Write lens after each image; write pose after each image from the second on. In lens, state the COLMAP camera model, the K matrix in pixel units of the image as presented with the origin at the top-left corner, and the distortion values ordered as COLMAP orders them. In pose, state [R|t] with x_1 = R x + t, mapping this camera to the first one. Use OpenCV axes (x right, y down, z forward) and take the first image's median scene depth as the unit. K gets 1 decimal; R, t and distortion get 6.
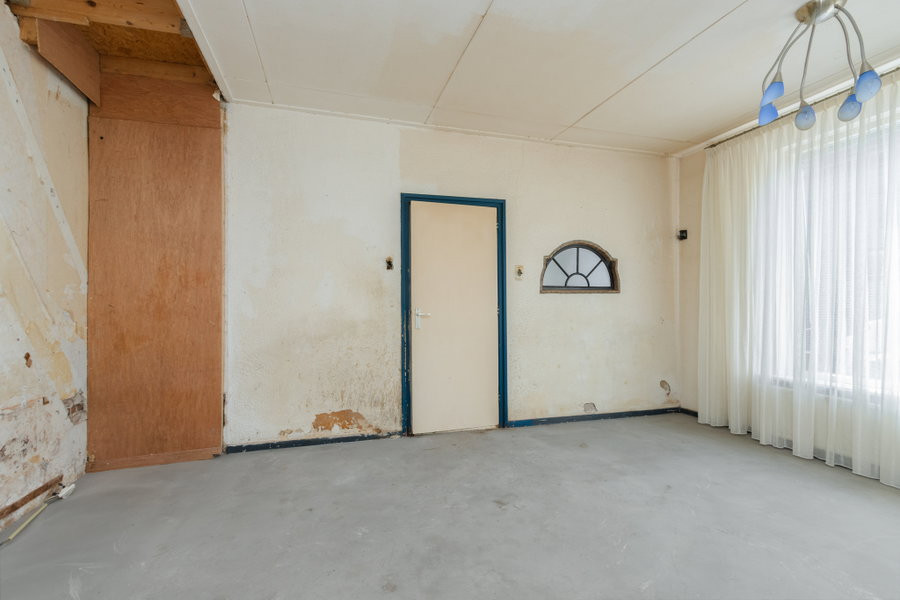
lens RADIAL K [[415.5, 0, 443.9], [0, 415.5, 305.9], [0, 0, 1]] dist [-0.000610, -0.000234]
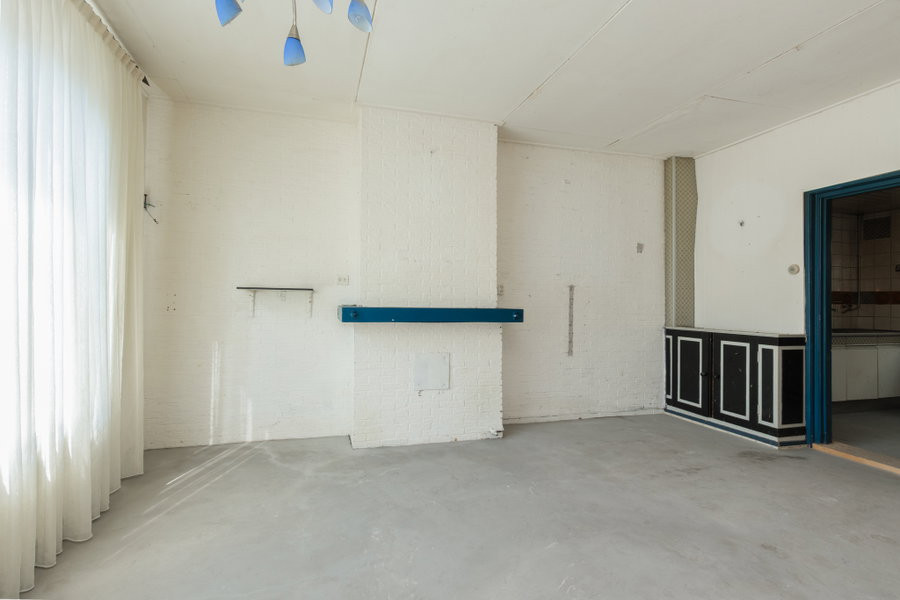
lens RADIAL K [[416.0, 0, 432.8], [0, 416.0, 299.7], [0, 0, 1]] dist [0.000447, -0.000068]
pose [[-0.999940, -0.010830, 0.001331, 0.397851], [-0.010841, 0.999910, -0.007954, -0.003649], [-0.001245, -0.007968, -0.999967, 1.047046]]
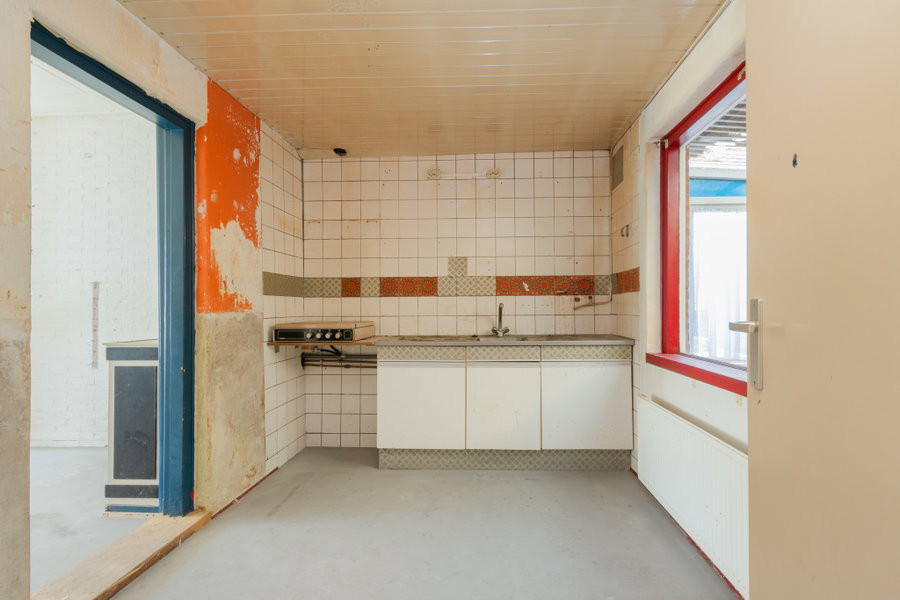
lens RADIAL K [[431.3, 0, 450.0], [0, 431.3, 300.0], [0, 0, 1]] dist [0.000801, 0.000080]
pose [[-0.955346, 0.013135, 0.295196, -1.109737], [0.009300, 0.999853, -0.014392, 0.006341], [-0.295342, -0.011004, -0.955328, 0.568461]]
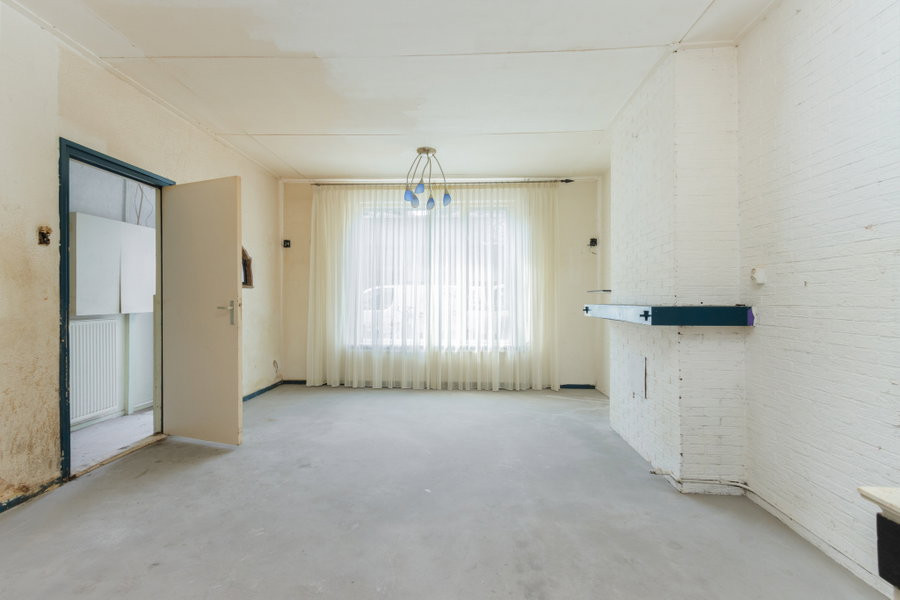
lens RADIAL K [[411.7, 0, 450.0], [0, 411.7, 300.0], [0, 0, 1]] dist [0.002649, 0.000509]
pose [[0.313440, 0.003601, 0.949601, -0.581484], [-0.005566, 0.999983, -0.001955, 0.000443], [-0.949592, -0.004673, 0.313455, 0.164083]]
